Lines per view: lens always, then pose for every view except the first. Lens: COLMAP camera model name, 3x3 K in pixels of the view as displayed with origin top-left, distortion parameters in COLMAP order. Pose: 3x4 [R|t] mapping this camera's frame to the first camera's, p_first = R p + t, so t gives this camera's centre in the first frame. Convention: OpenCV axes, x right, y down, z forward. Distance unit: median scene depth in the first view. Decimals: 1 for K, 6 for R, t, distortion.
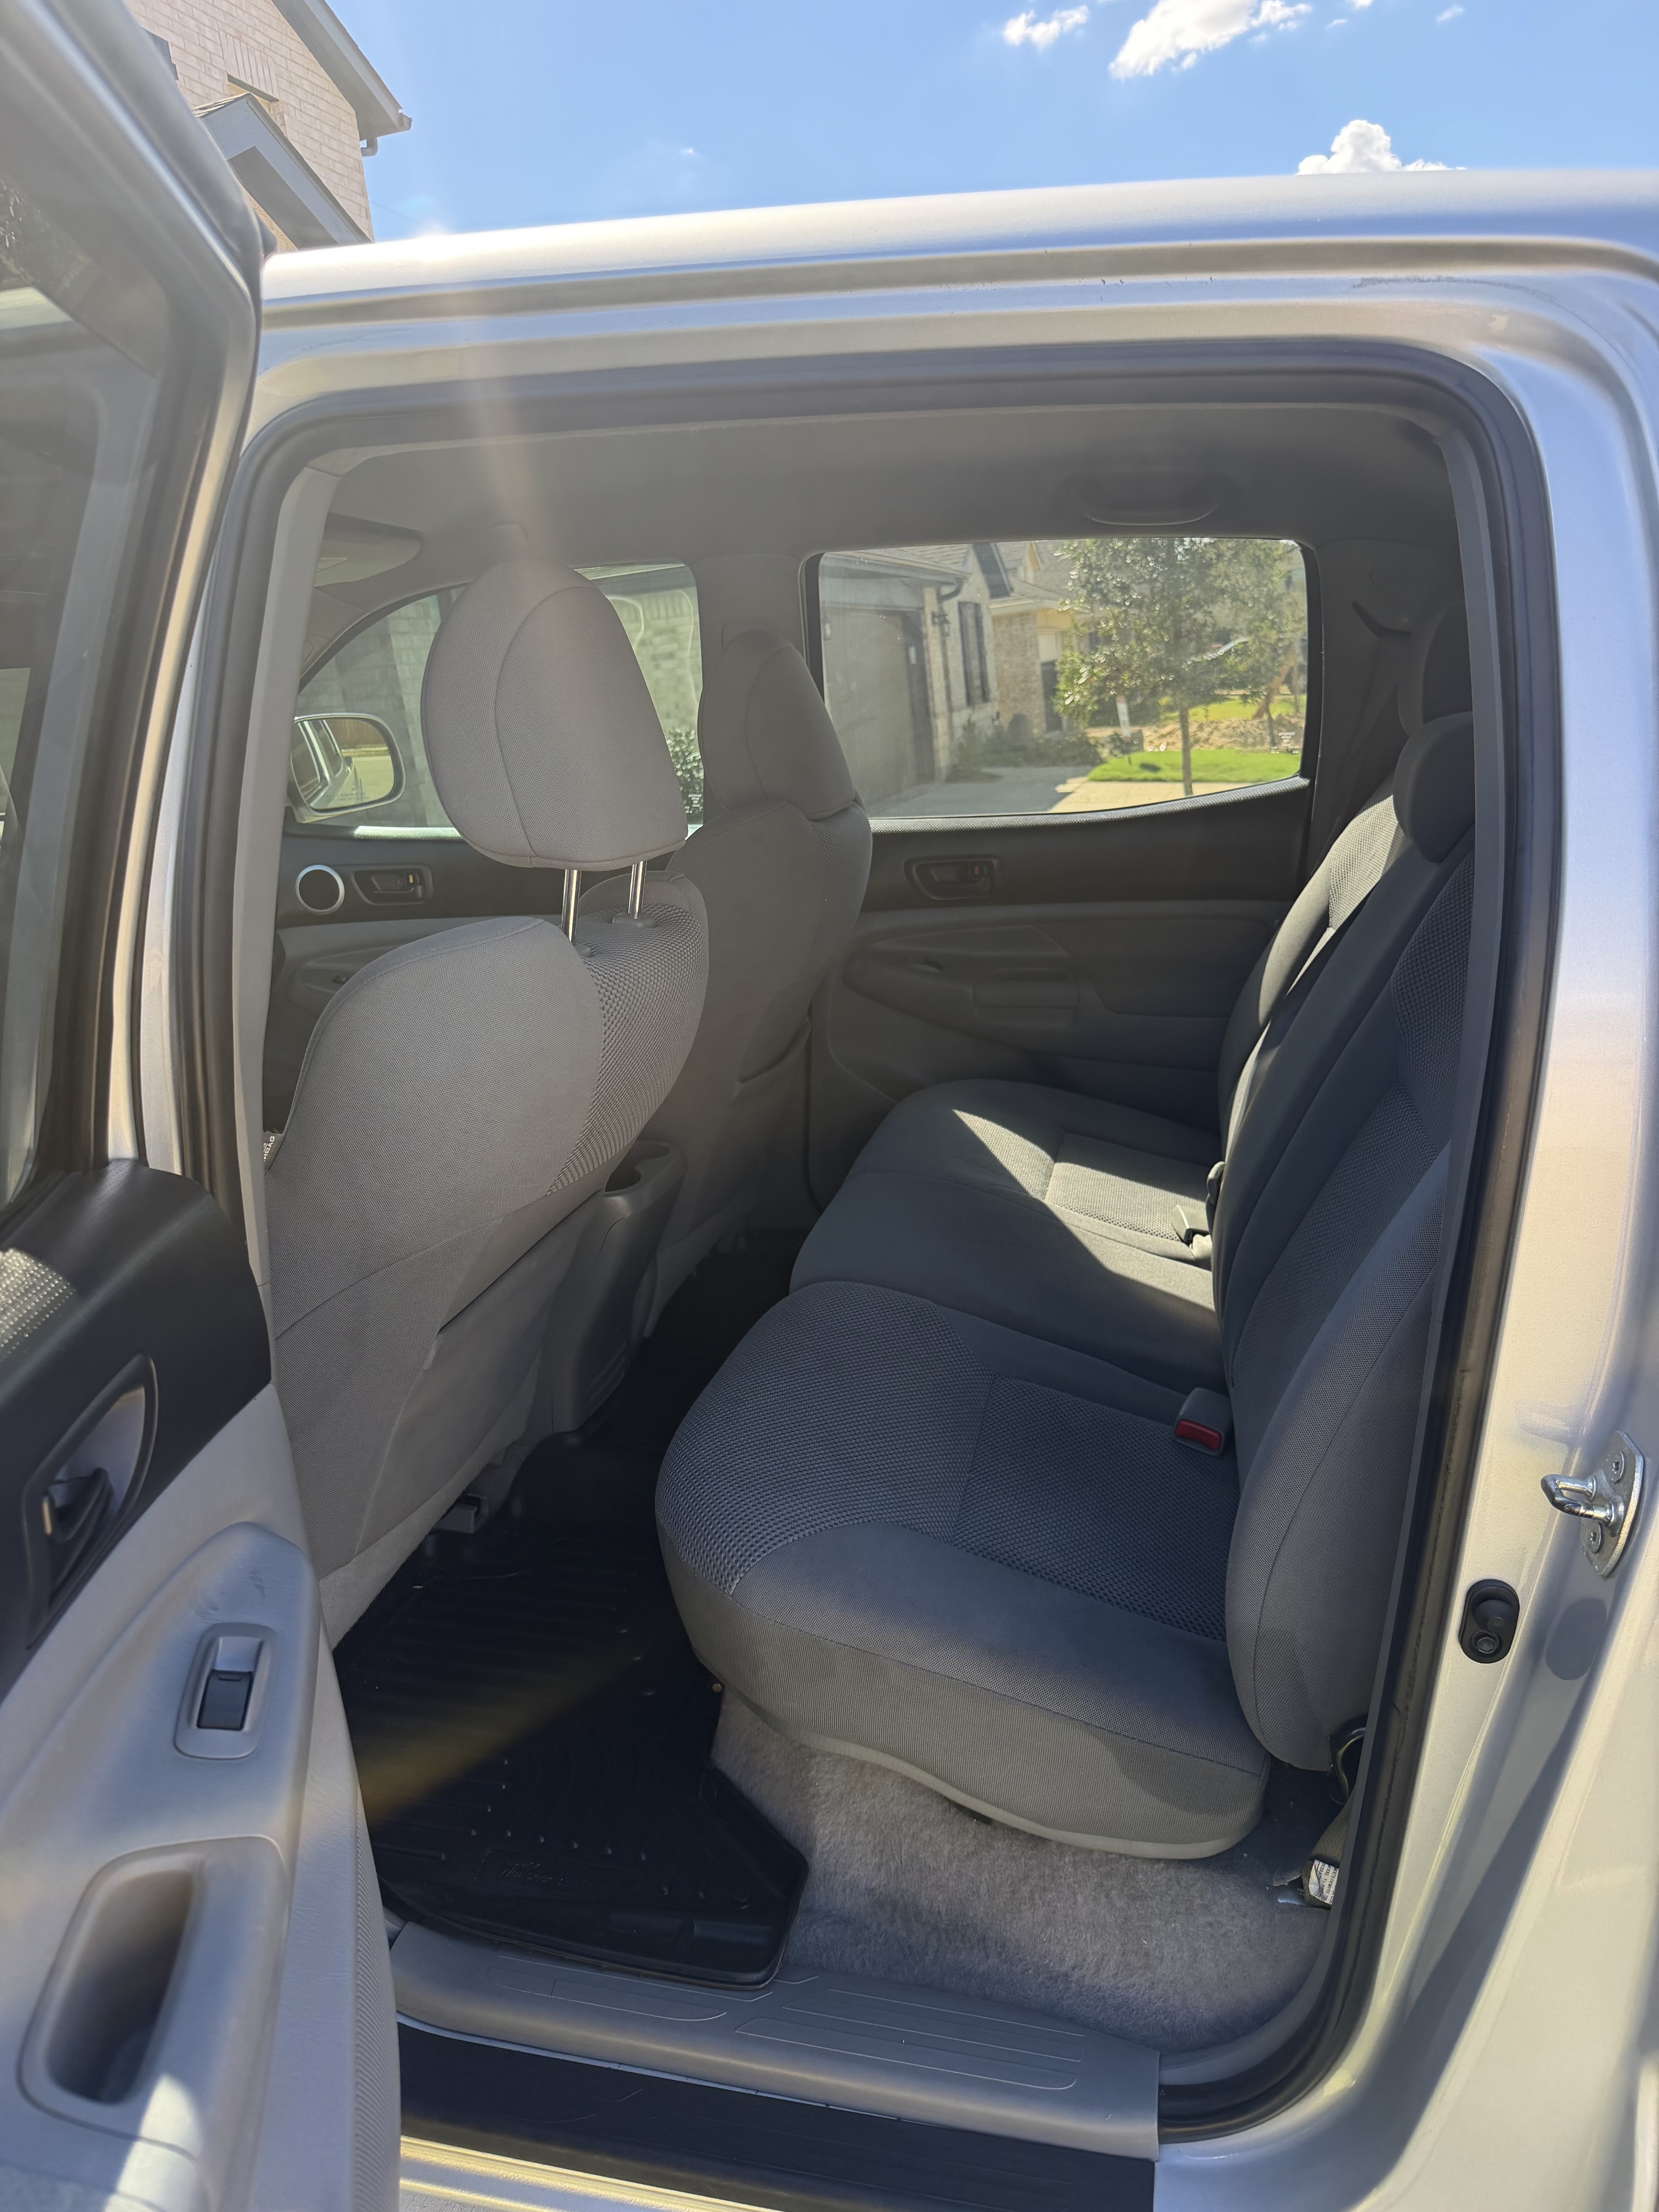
lens RADIAL K [[1540.7, 0, 856.9], [0, 1540.7, 1105.5], [0, 0, 1]] dist [0.043779, -0.047645]
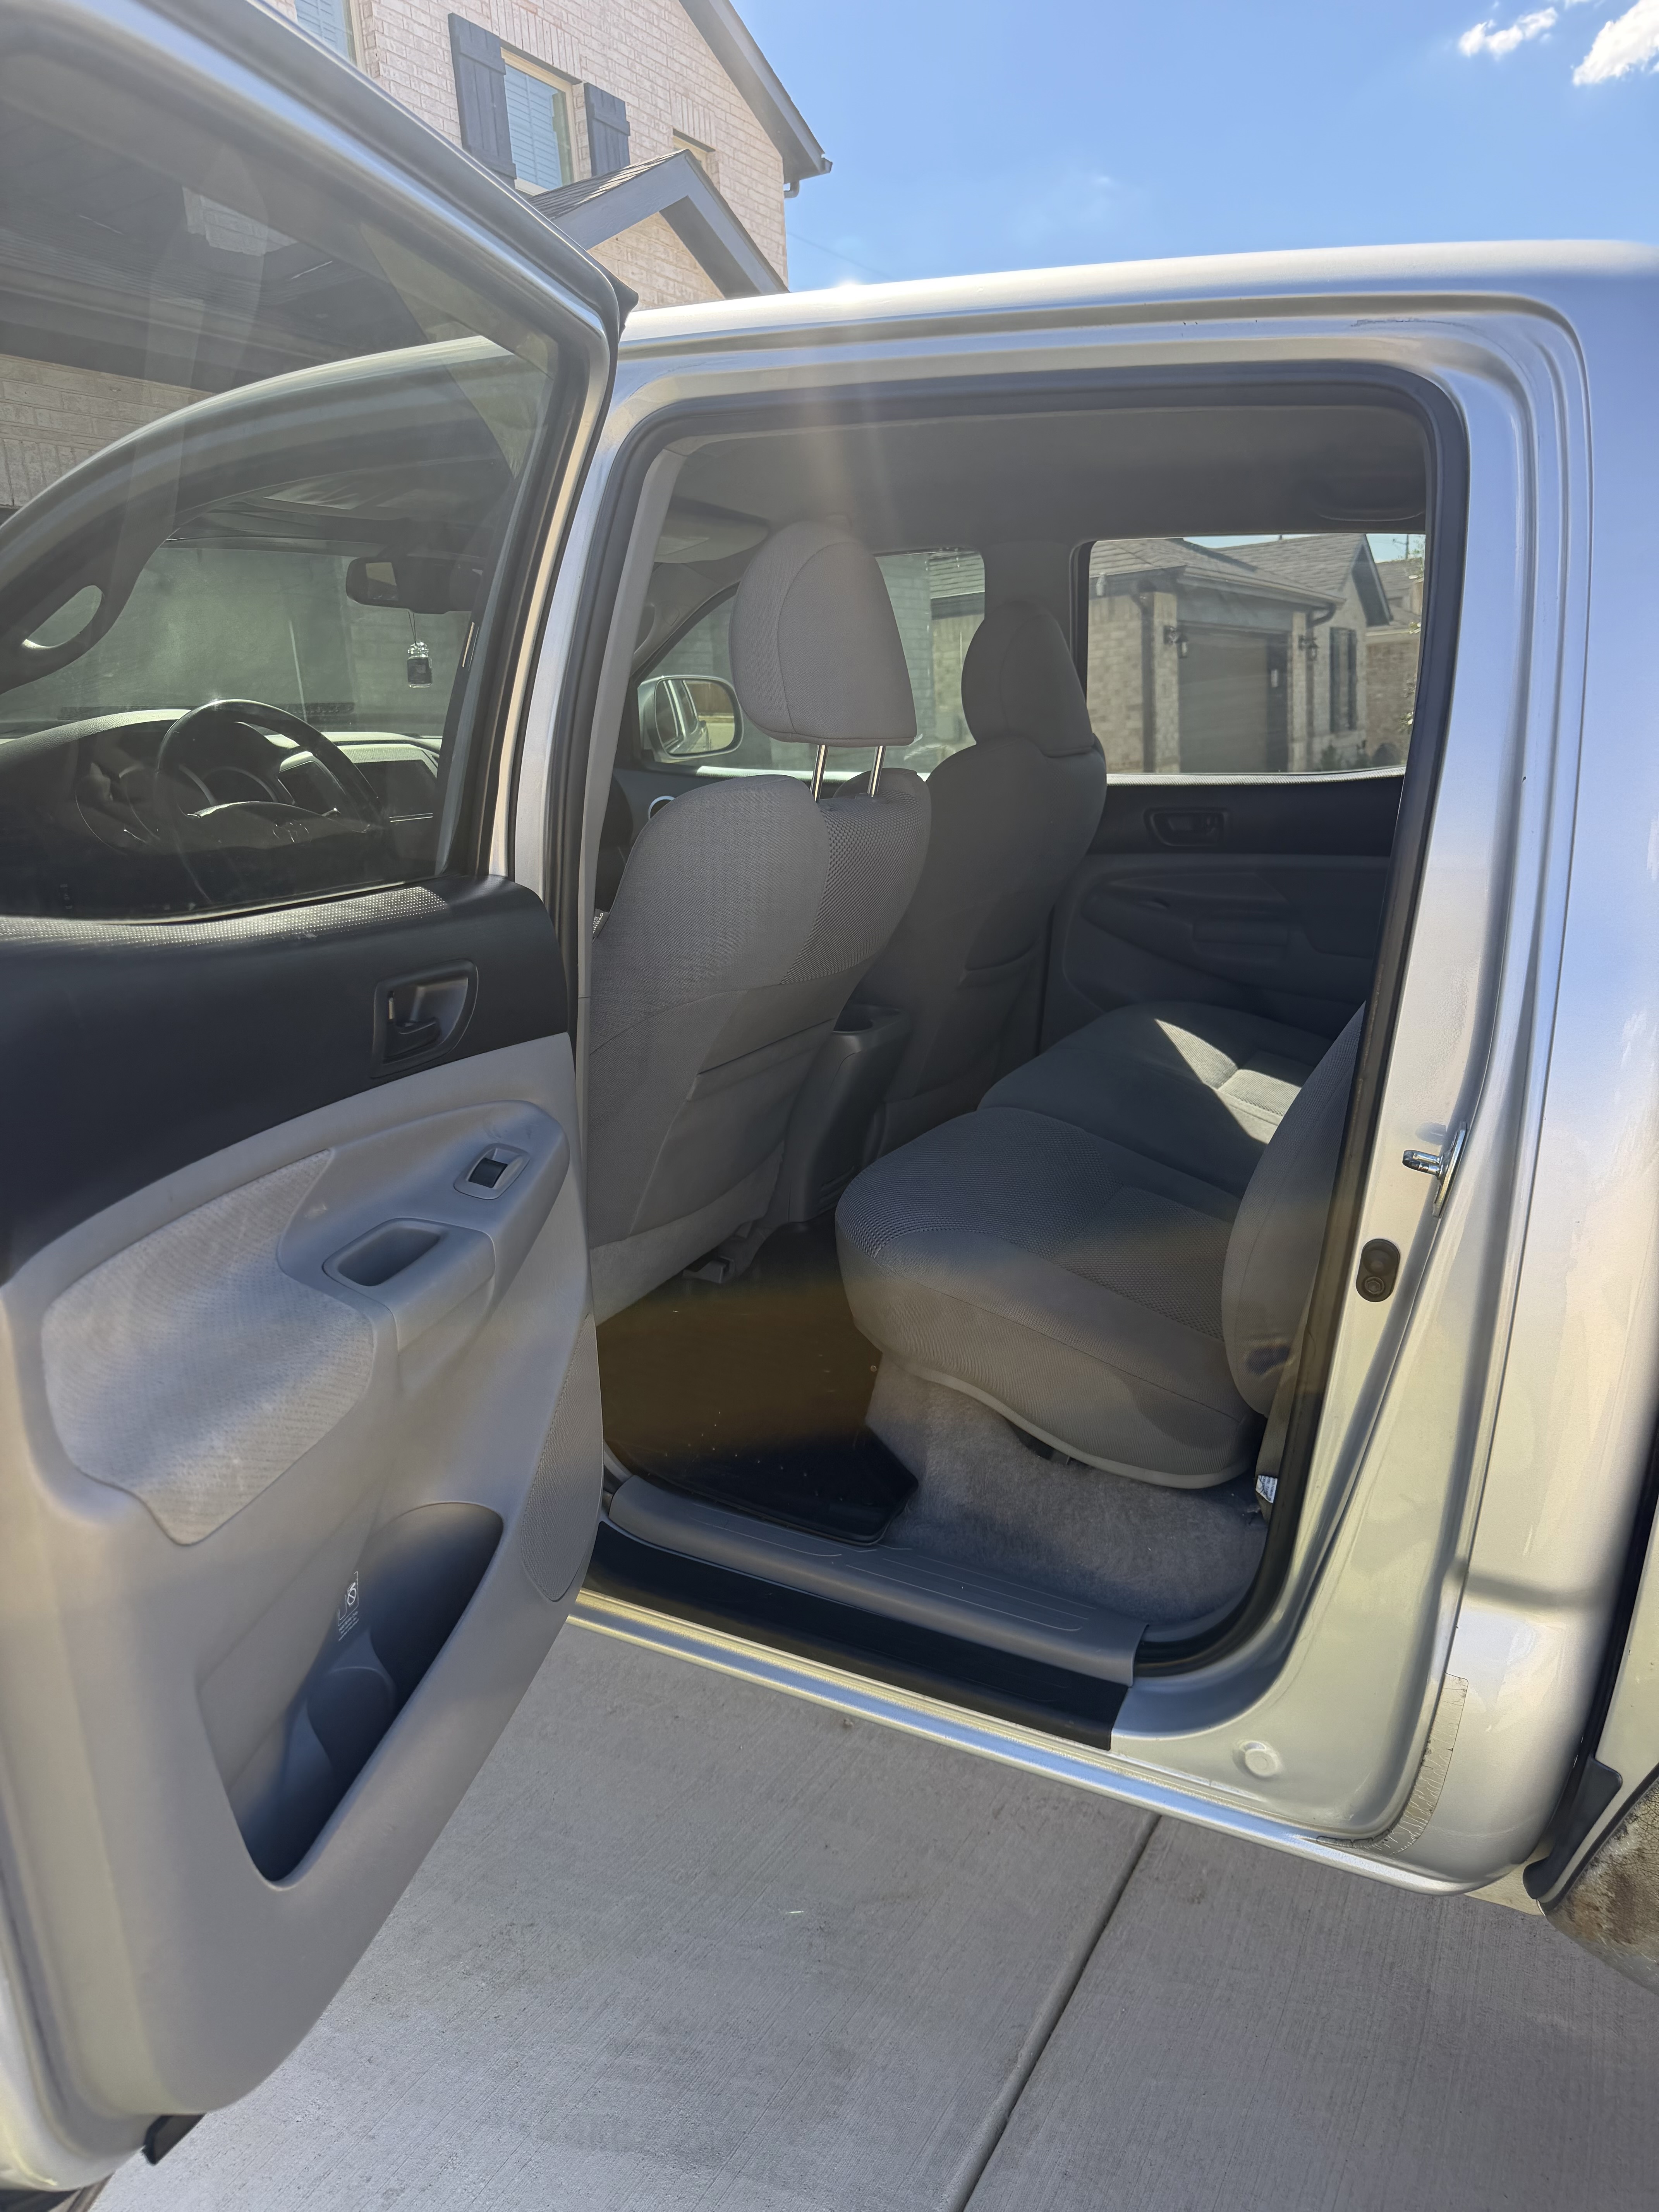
lens RADIAL K [[1550.1, 0, 830.6], [0, 1550.1, 1116.2], [0, 0, 1]] dist [0.000160, -0.005958]
pose [[0.970111, 0.100645, -0.220807, 0.091727], [-0.102015, 0.994769, 0.005221, 0.097121], [0.220177, 0.017461, 0.975304, -0.195976]]
